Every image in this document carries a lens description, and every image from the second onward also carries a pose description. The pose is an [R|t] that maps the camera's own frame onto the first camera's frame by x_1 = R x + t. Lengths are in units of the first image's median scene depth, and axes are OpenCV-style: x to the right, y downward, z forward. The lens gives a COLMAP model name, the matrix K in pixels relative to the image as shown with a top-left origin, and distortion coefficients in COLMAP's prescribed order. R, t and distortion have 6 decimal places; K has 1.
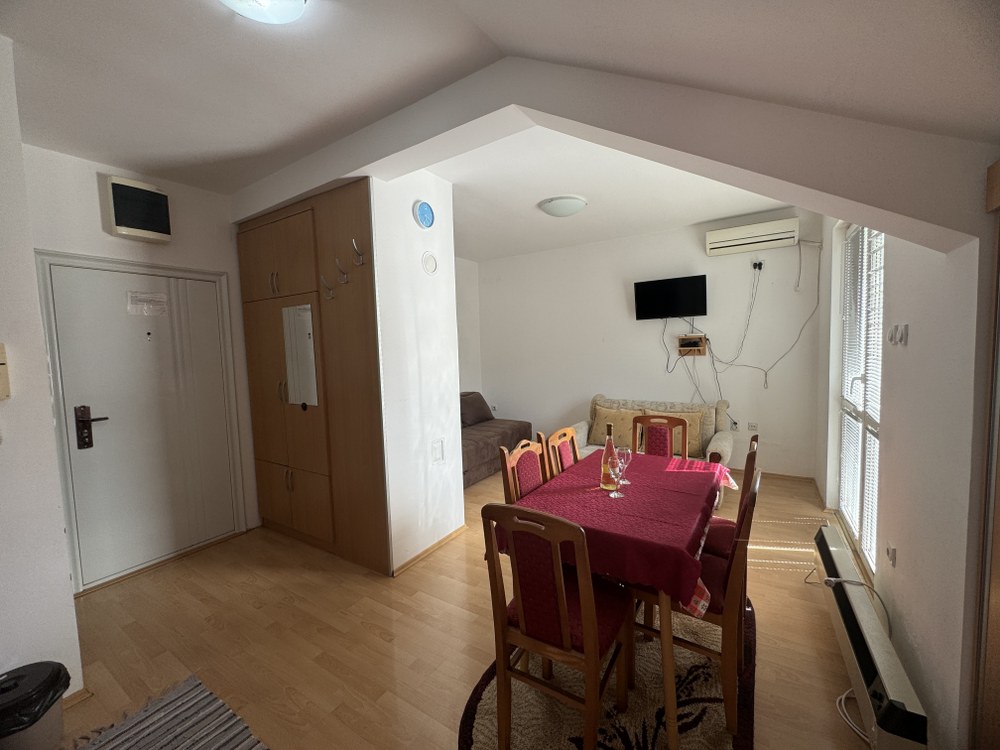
lens RADIAL K [[397.6, 0, 500.0], [0, 397.6, 375.0], [0, 0, 1]] dist [-0.001869, -0.000208]
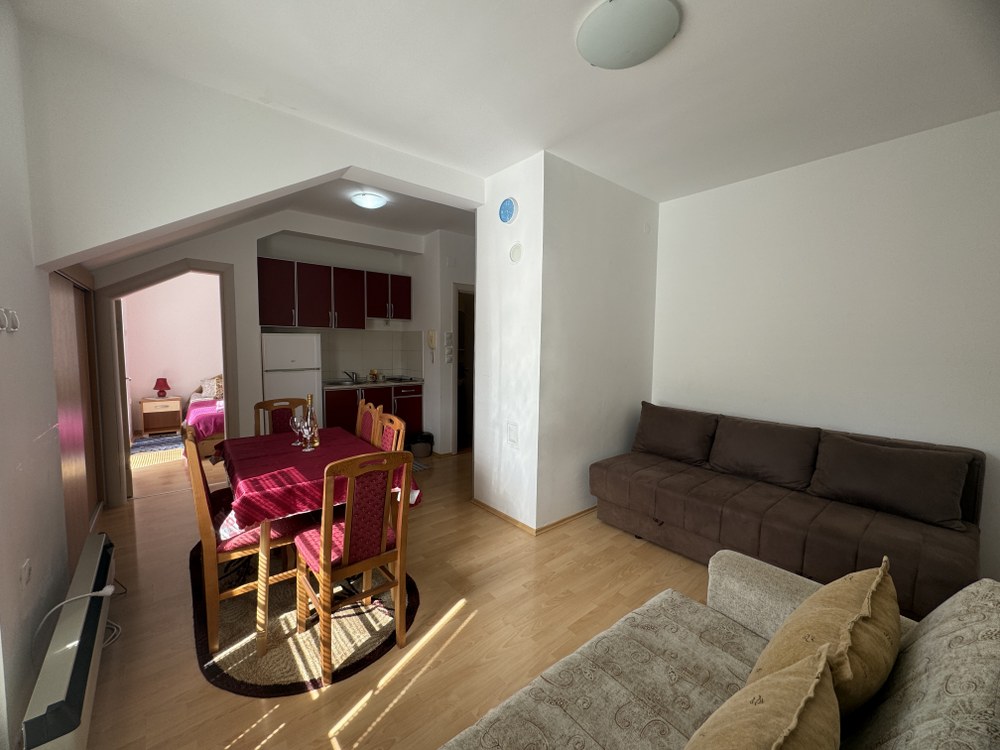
lens RADIAL K [[397.6, 0, 500.0], [0, 397.6, 375.0], [0, 0, 1]] dist [-0.001869, -0.000208]
pose [[-0.298634, 0.104474, -0.948632, 0.867182], [-0.073668, 0.988501, 0.132055, -0.099351], [0.951520, 0.109320, -0.287504, 1.307191]]
